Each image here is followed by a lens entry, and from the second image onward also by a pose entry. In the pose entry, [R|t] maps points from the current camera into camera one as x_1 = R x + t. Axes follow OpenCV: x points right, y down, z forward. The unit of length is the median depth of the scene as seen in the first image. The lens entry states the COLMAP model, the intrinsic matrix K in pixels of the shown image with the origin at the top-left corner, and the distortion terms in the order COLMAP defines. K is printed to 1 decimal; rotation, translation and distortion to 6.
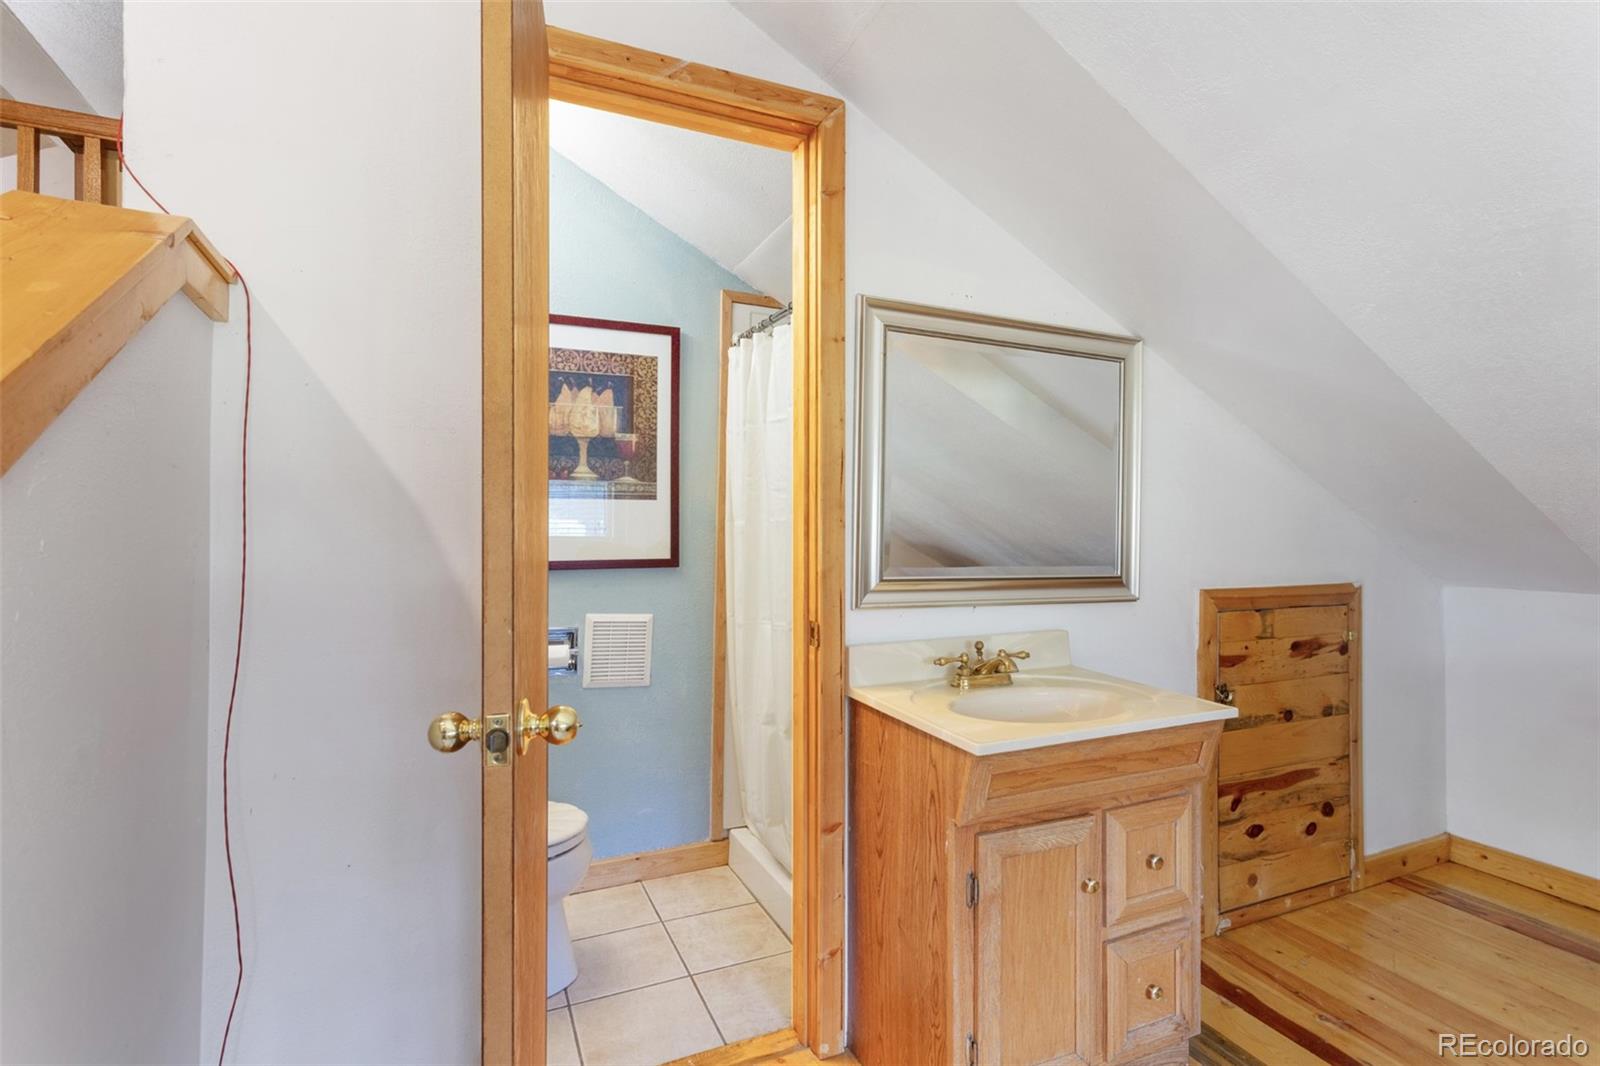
lens RADIAL K [[776.7, 0, 801.3], [0, 776.7, 520.1], [0, 0, 1]] dist [0.011517, 0.000237]
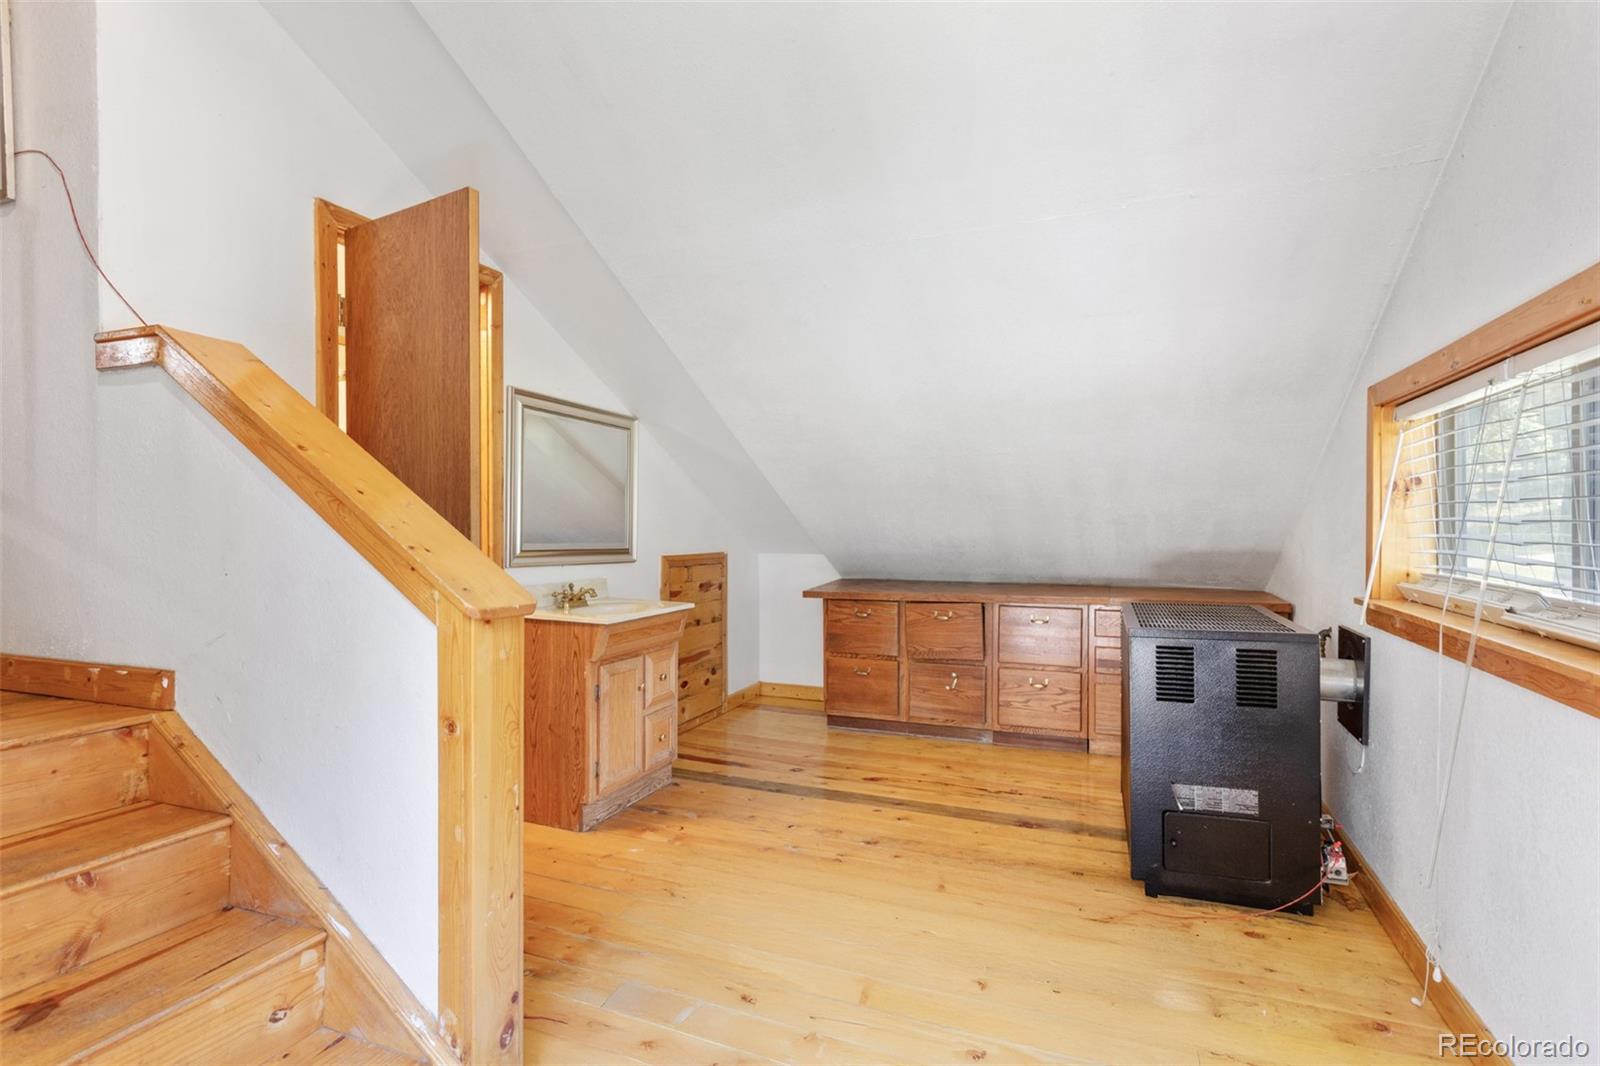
lens RADIAL K [[776.7, 0, 801.3], [0, 776.7, 520.1], [0, 0, 1]] dist [0.011517, 0.000237]
pose [[0.724809, 0.004173, 0.688938, -0.638108], [-0.002804, 0.999991, -0.003108, 0.011999], [-0.688945, 0.000321, 0.724814, -0.691617]]
